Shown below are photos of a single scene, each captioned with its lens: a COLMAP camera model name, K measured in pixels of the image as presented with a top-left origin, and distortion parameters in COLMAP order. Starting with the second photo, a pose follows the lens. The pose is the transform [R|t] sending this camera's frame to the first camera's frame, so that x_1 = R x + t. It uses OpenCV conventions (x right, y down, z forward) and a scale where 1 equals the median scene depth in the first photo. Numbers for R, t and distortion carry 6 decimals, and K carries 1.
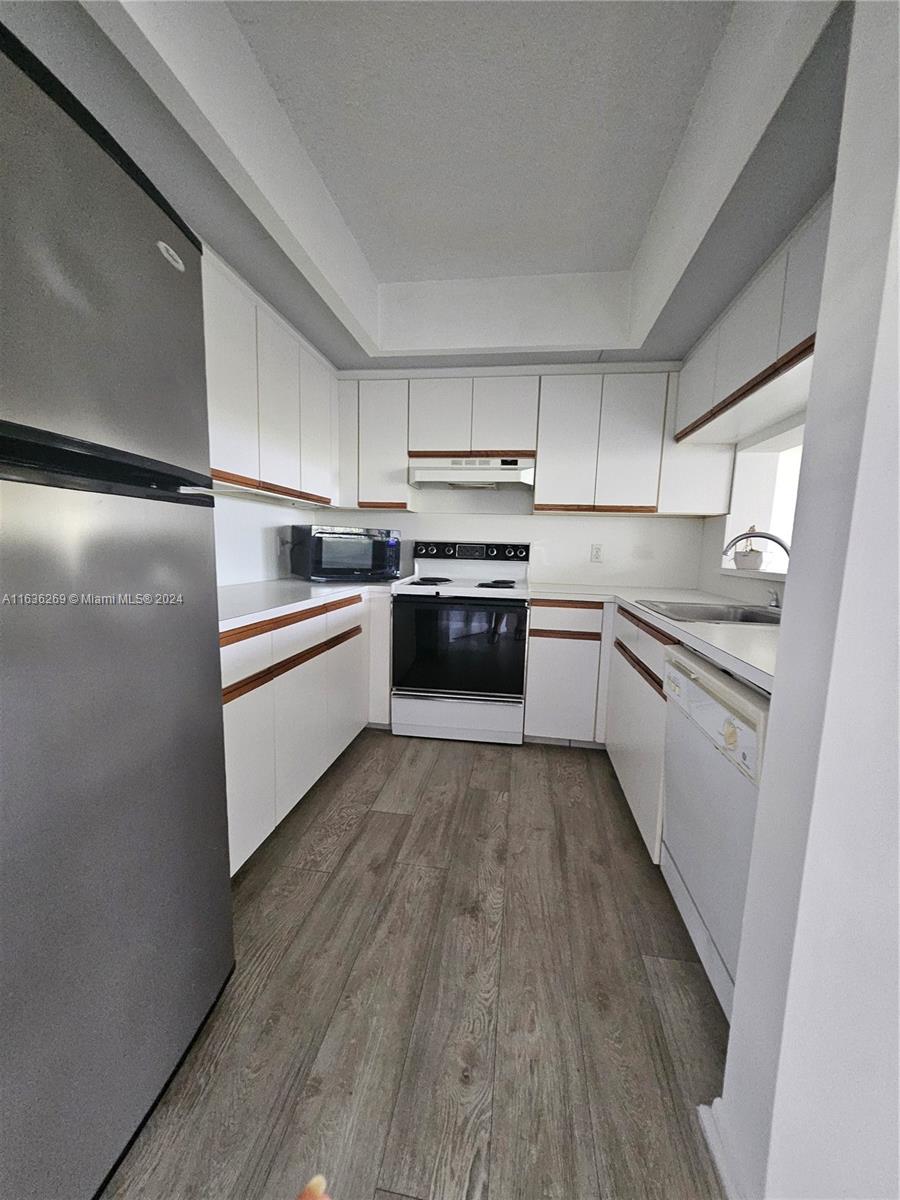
lens RADIAL K [[467.5, 0, 443.8], [0, 467.5, 606.6], [0, 0, 1]] dist [0.000277, 0.001488]
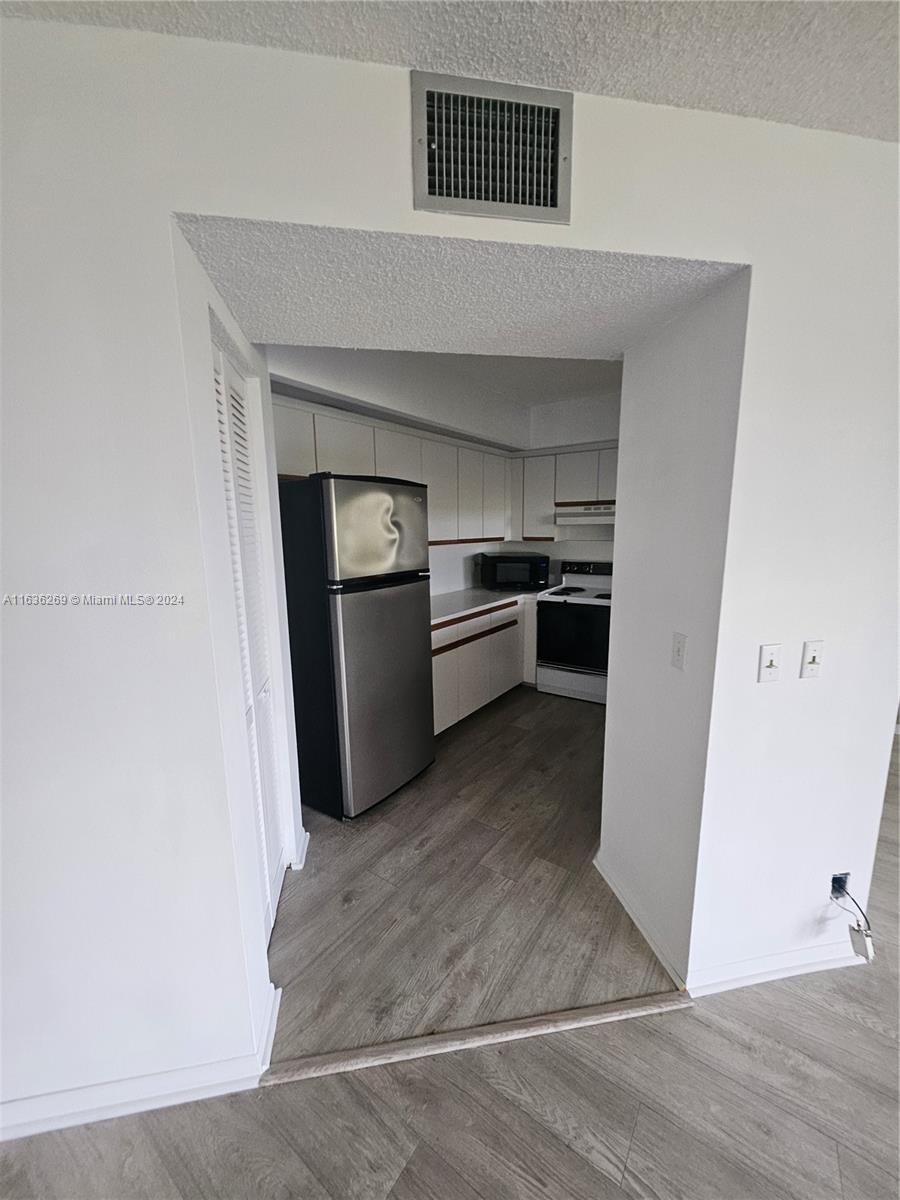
lens RADIAL K [[467.5, 0, 449.0], [0, 467.5, 604.5], [0, 0, 1]] dist [0.000277, 0.001488]
pose [[0.898386, 0.034890, -0.437818, 0.301669], [-0.016379, 0.998808, 0.045987, -0.078973], [0.438900, -0.034143, 0.897887, -0.519734]]
